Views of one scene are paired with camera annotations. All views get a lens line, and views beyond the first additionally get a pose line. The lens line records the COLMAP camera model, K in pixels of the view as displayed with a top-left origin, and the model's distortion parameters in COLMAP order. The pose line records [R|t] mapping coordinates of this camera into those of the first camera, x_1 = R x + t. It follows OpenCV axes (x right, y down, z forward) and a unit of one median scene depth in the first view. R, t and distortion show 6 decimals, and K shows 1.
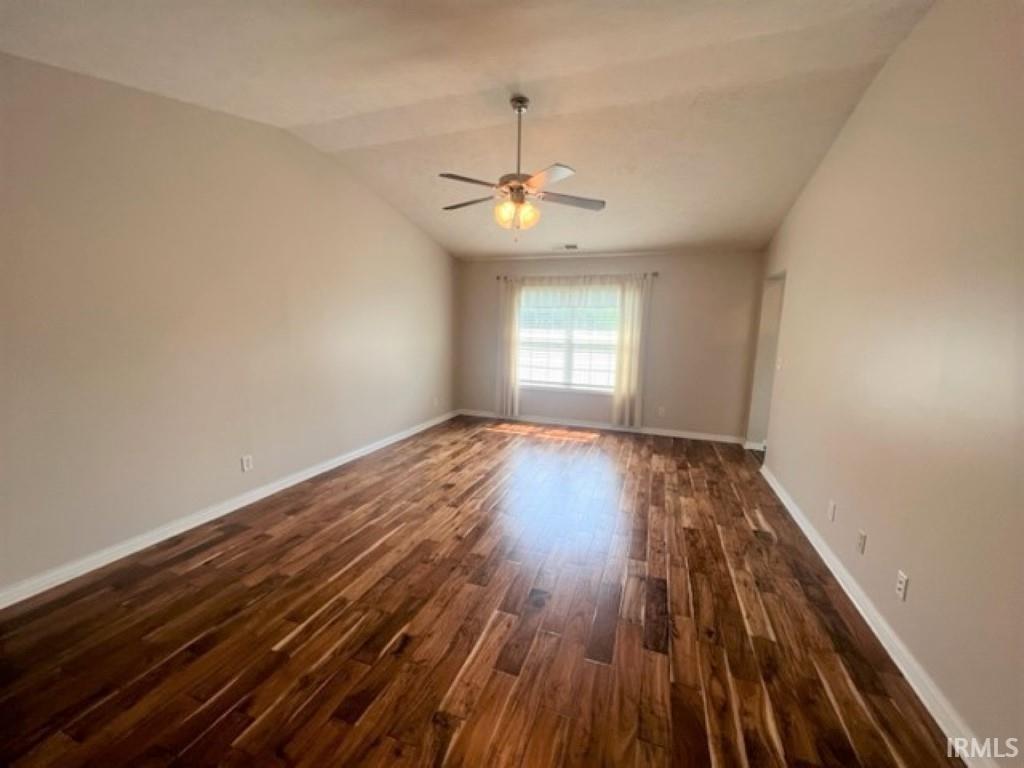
lens RADIAL K [[410.2, 0, 514.0], [0, 410.2, 385.6], [0, 0, 1]] dist [-0.002339, 0.001140]
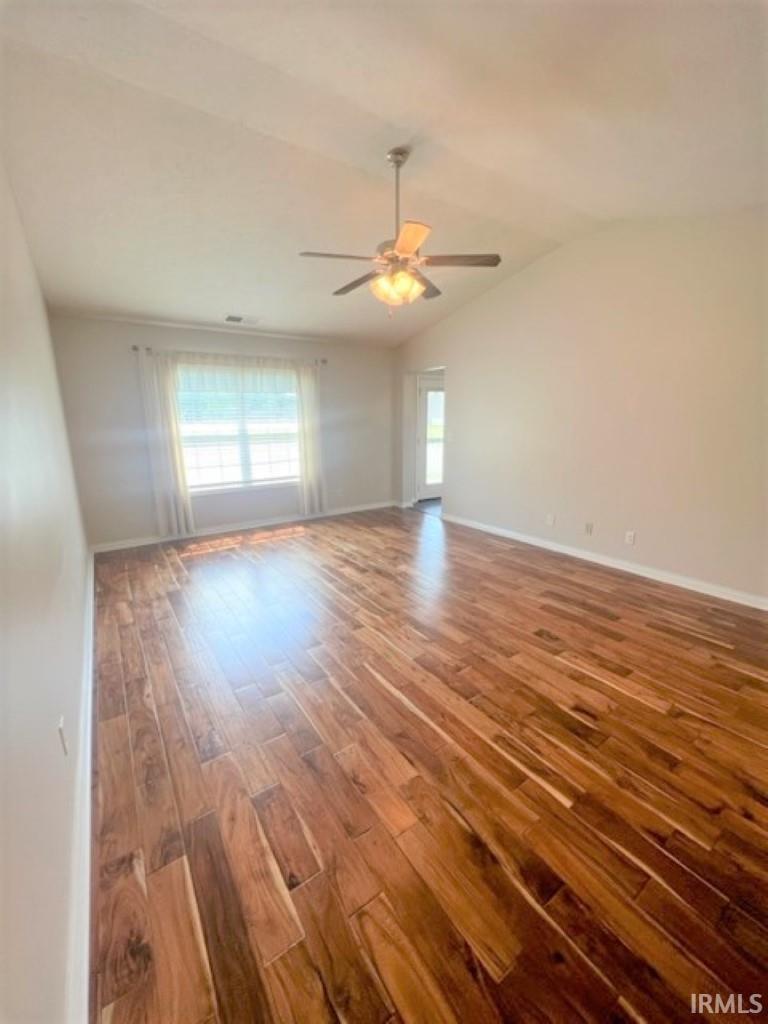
lens RADIAL K [[410.2, 0, 384.3], [0, 410.2, 511.0], [0, 0, 1]] dist [-0.002339, 0.001140]
pose [[0.580063, -0.211295, 0.786690, -0.941479], [0.141154, 0.977234, 0.158394, -0.092268], [-0.802248, 0.019166, 0.596683, 0.557001]]
